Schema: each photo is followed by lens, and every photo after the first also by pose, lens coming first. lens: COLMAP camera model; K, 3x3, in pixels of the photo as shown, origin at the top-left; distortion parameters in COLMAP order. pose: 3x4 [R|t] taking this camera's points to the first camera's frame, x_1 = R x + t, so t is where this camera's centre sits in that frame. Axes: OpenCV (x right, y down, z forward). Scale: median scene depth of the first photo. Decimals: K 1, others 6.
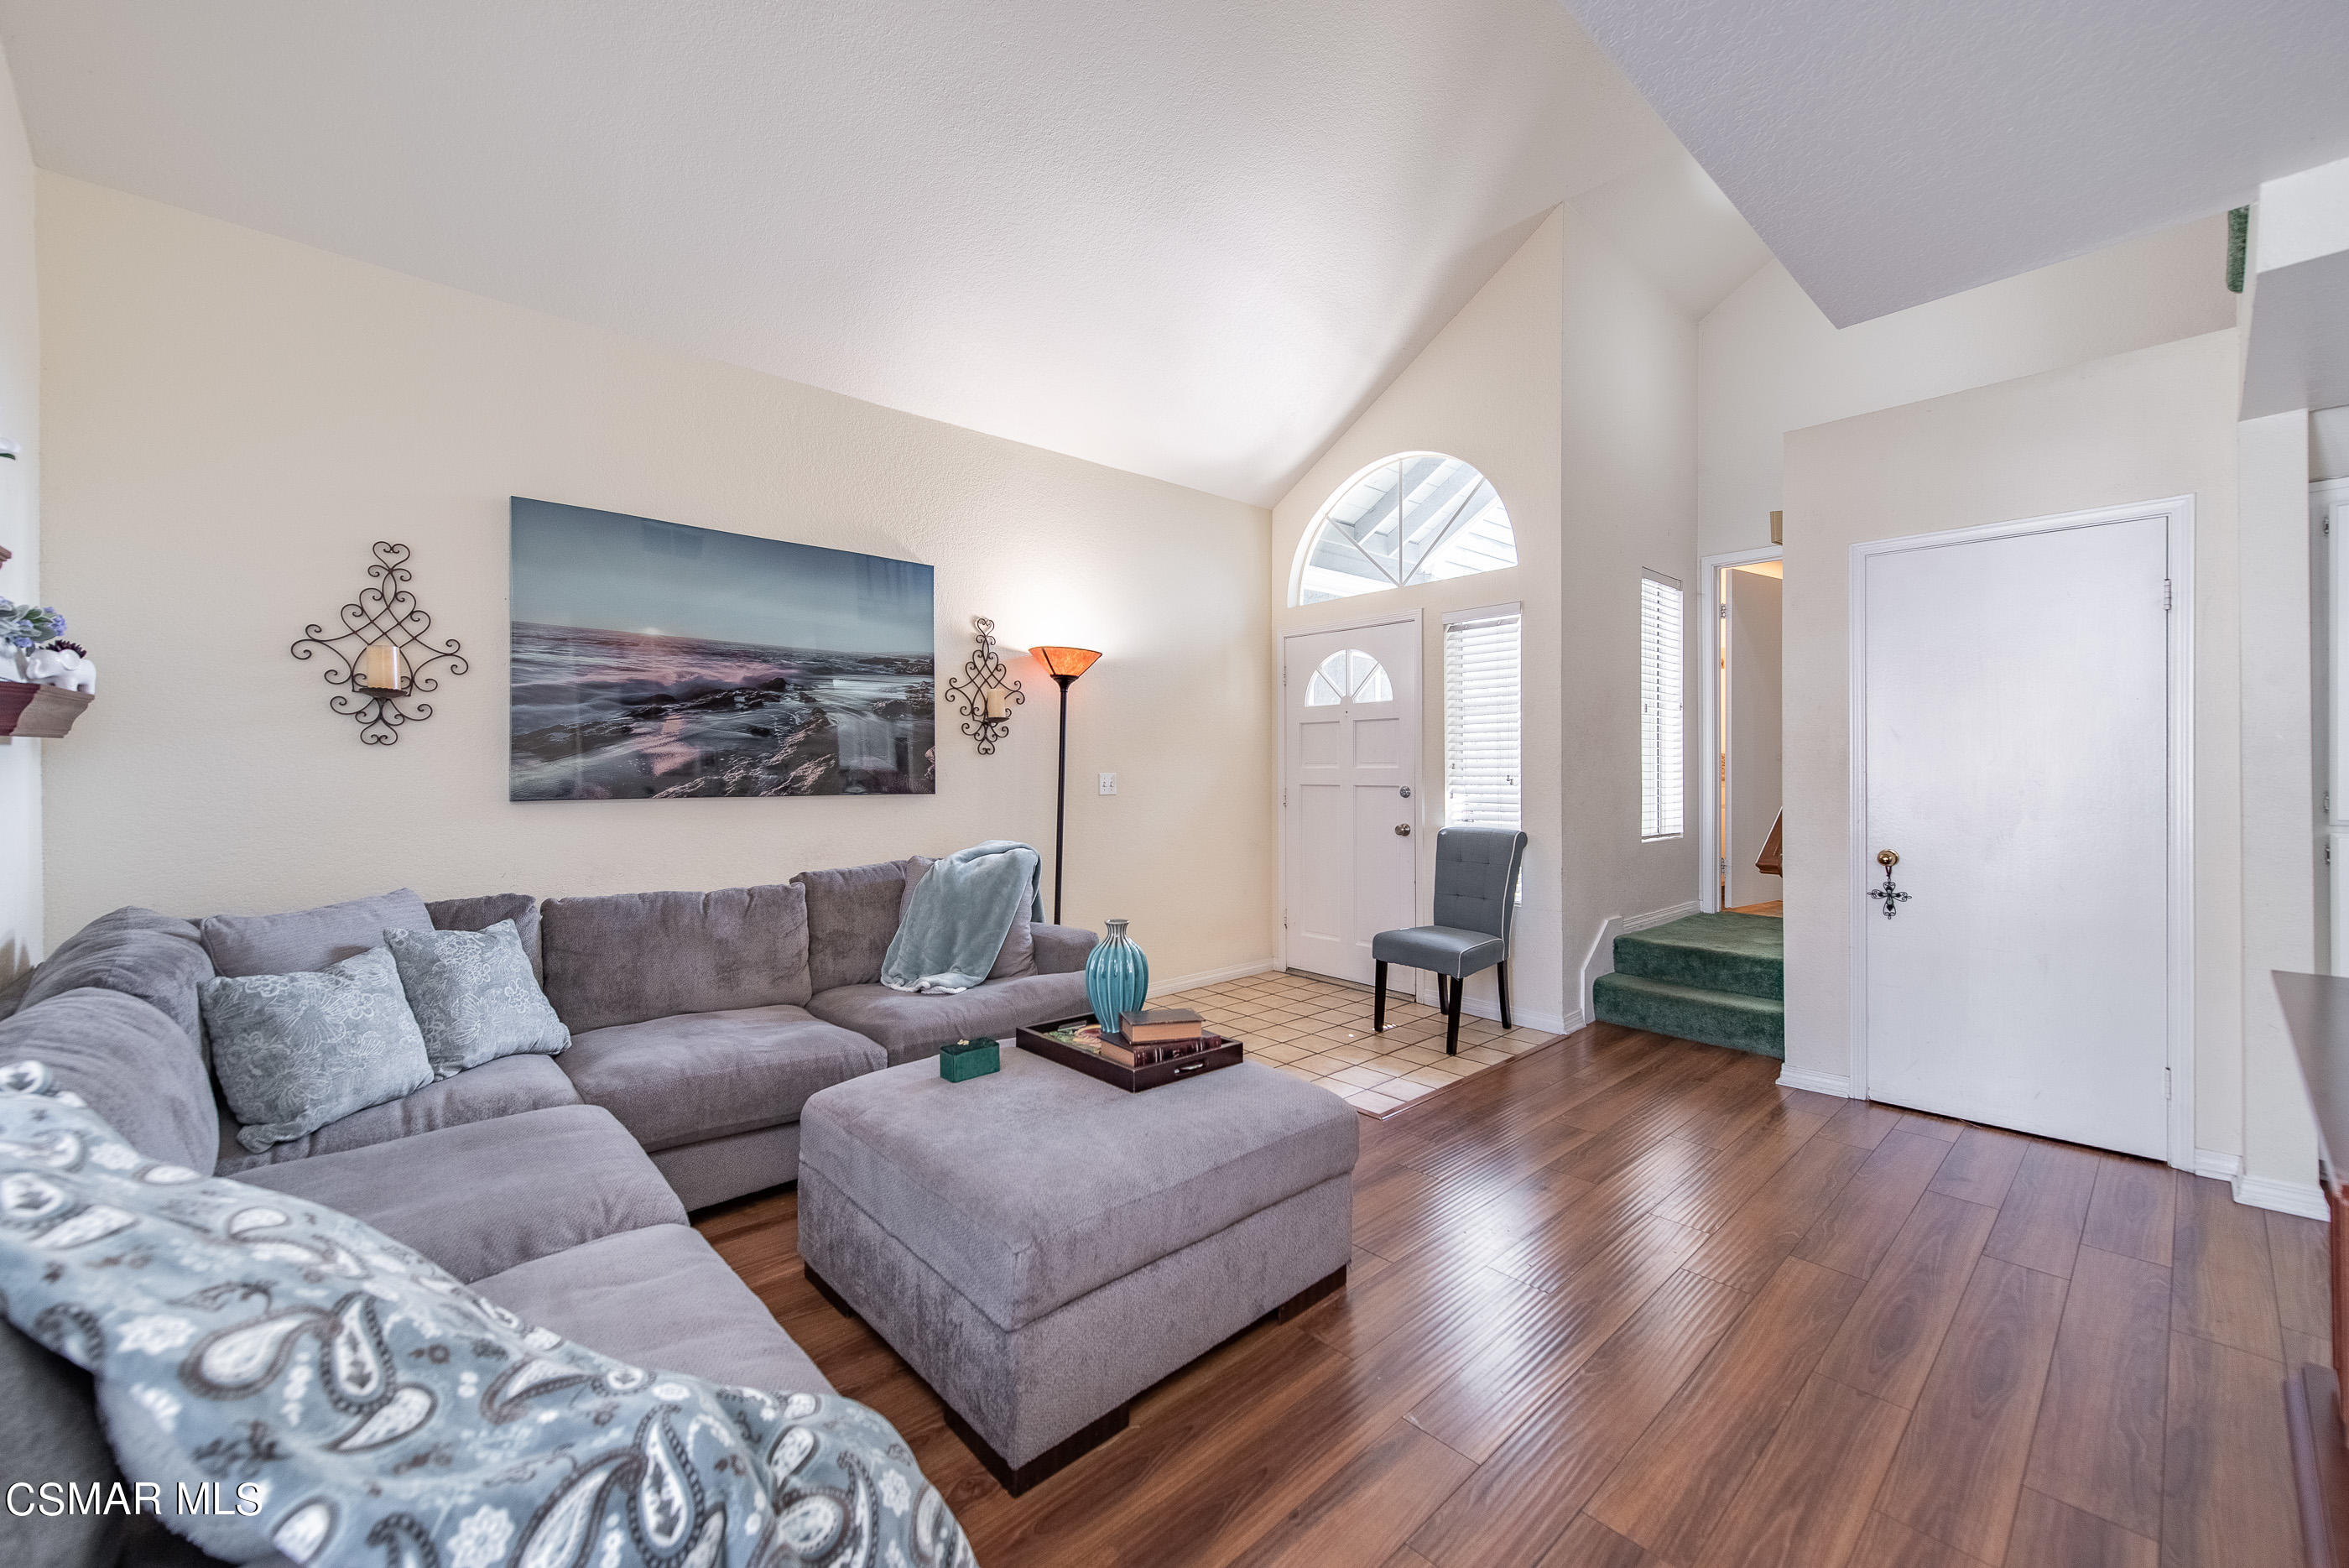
lens RADIAL K [[931.5, 0, 1173.8], [0, 931.5, 765.8], [0, 0, 1]] dist [0.014108, -0.004721]
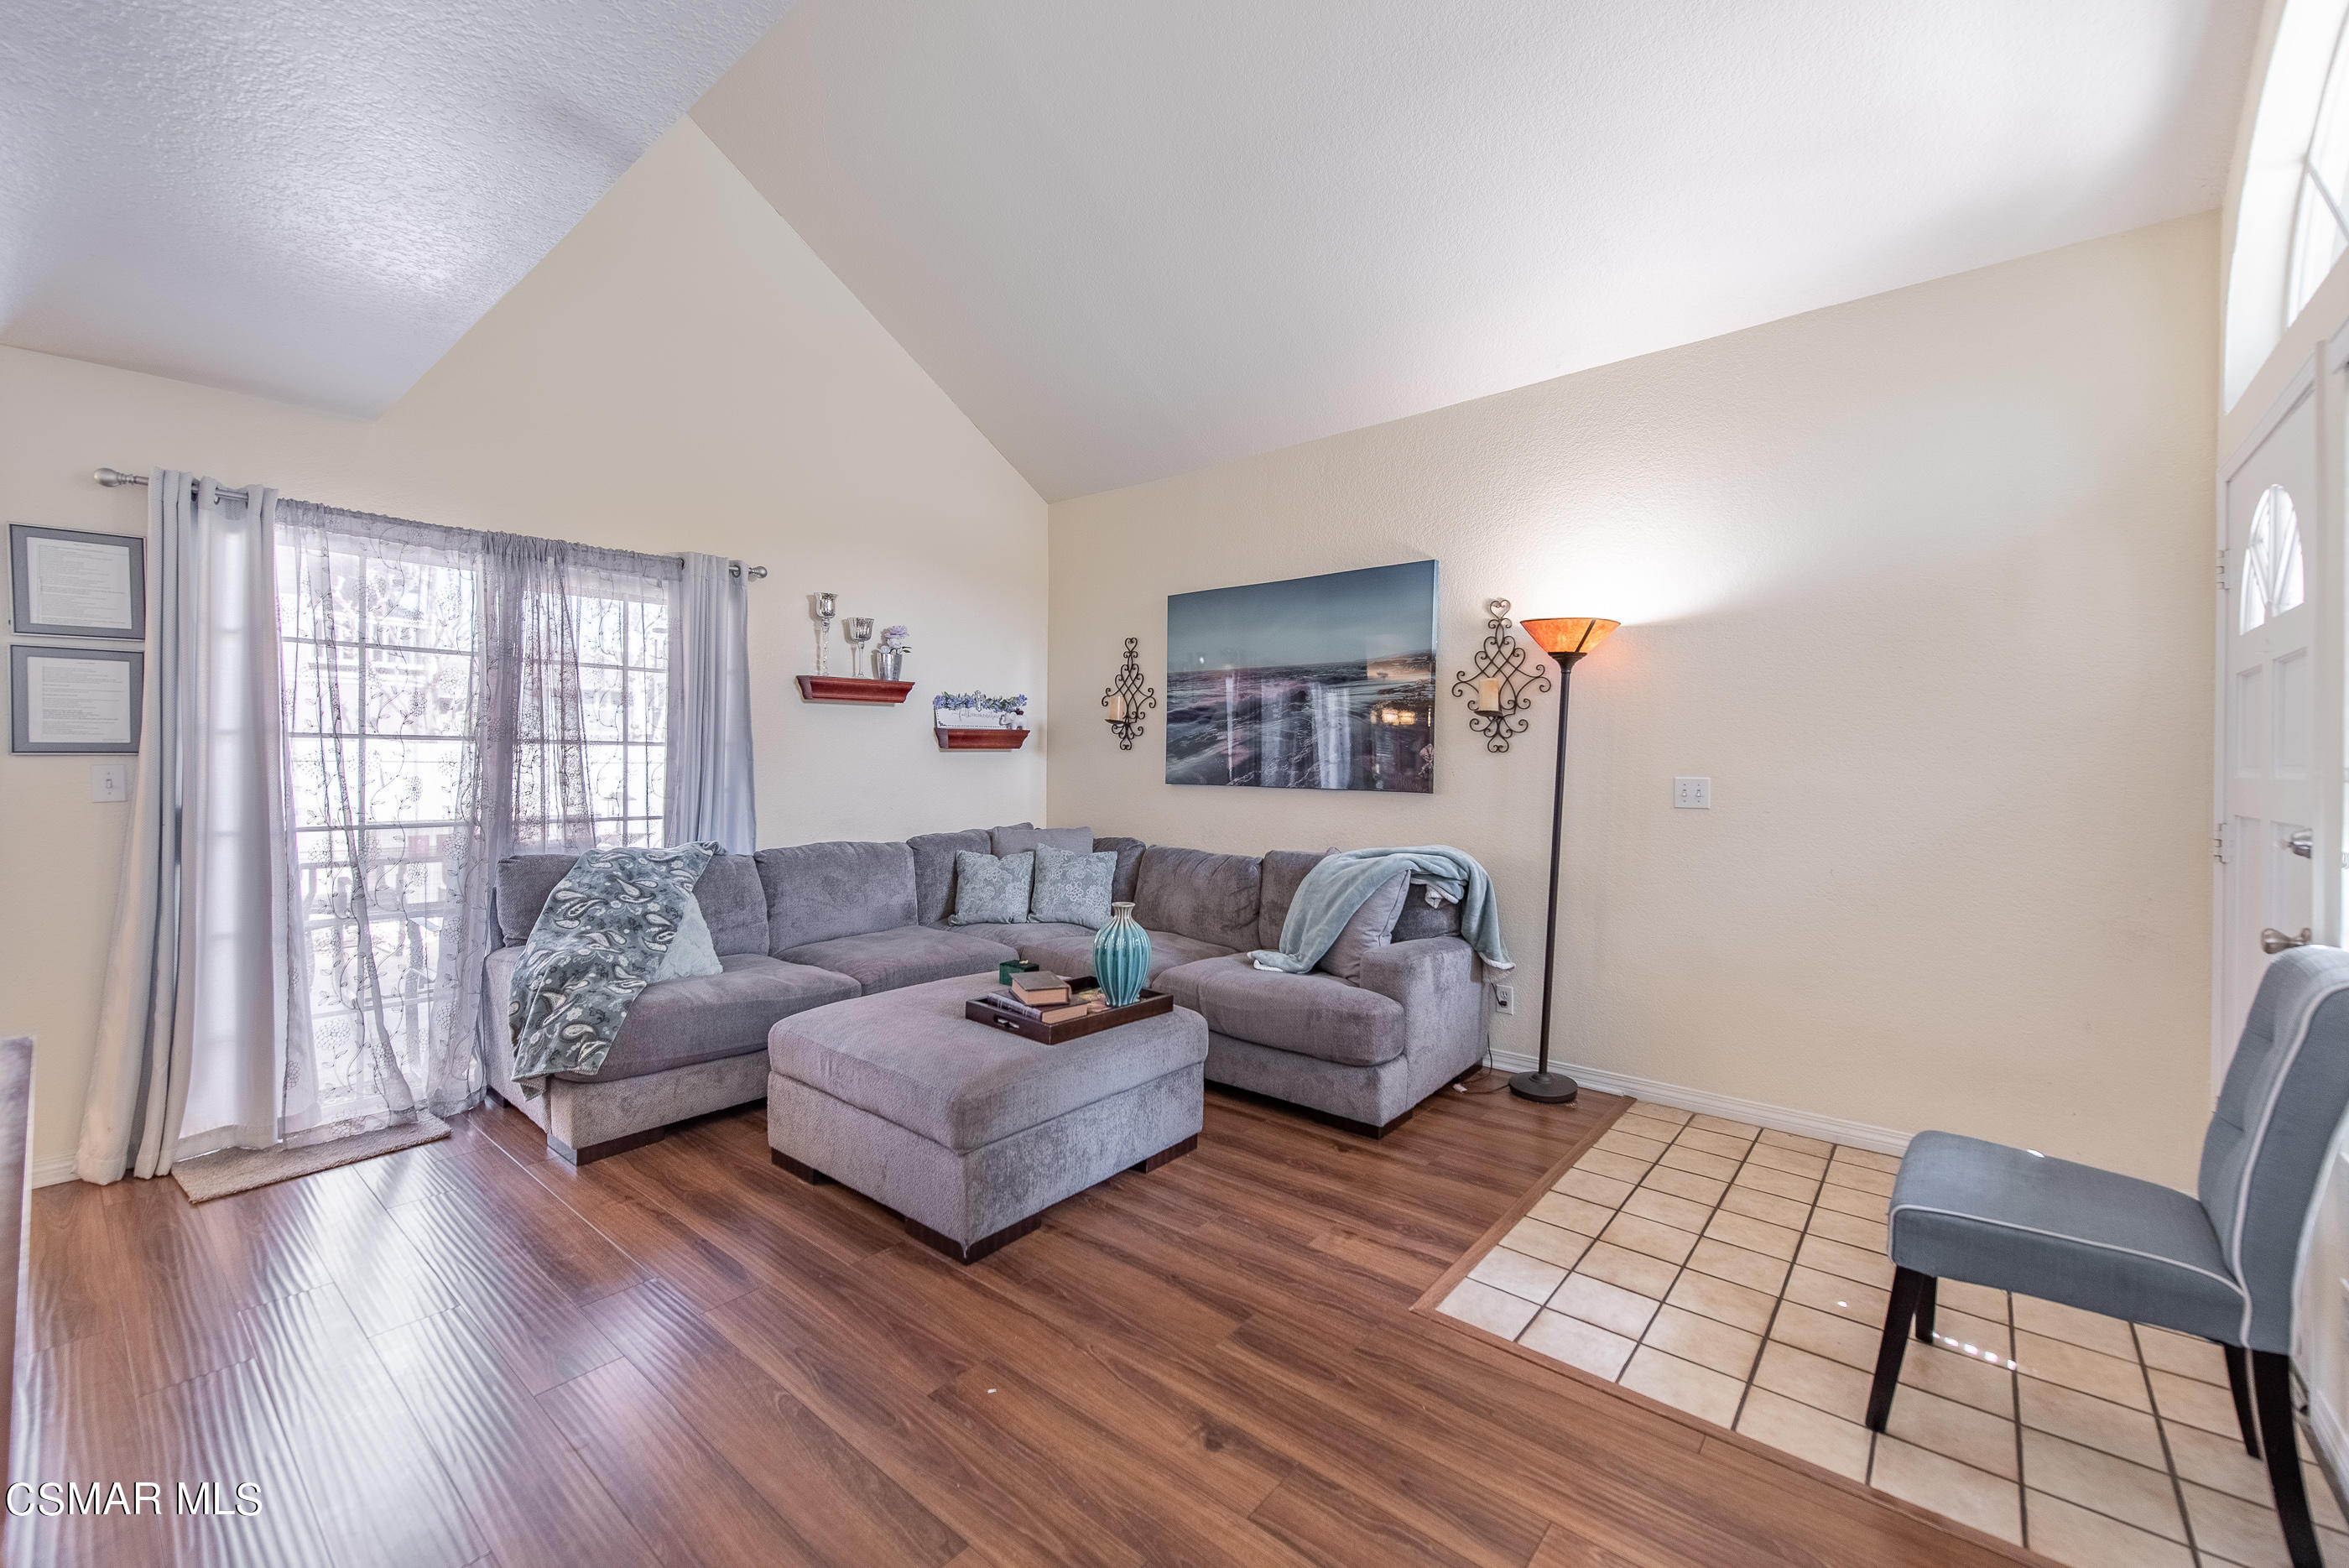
lens RADIAL K [[931.5, 0, 1173.8], [0, 931.5, 773.3], [0, 0, 1]] dist [0.014108, -0.004721]
pose [[0.130899, 0.013719, -0.991301, 0.756594], [-0.008825, 0.999881, 0.012673, -0.000716], [0.991356, 0.007089, 0.131005, 0.673602]]
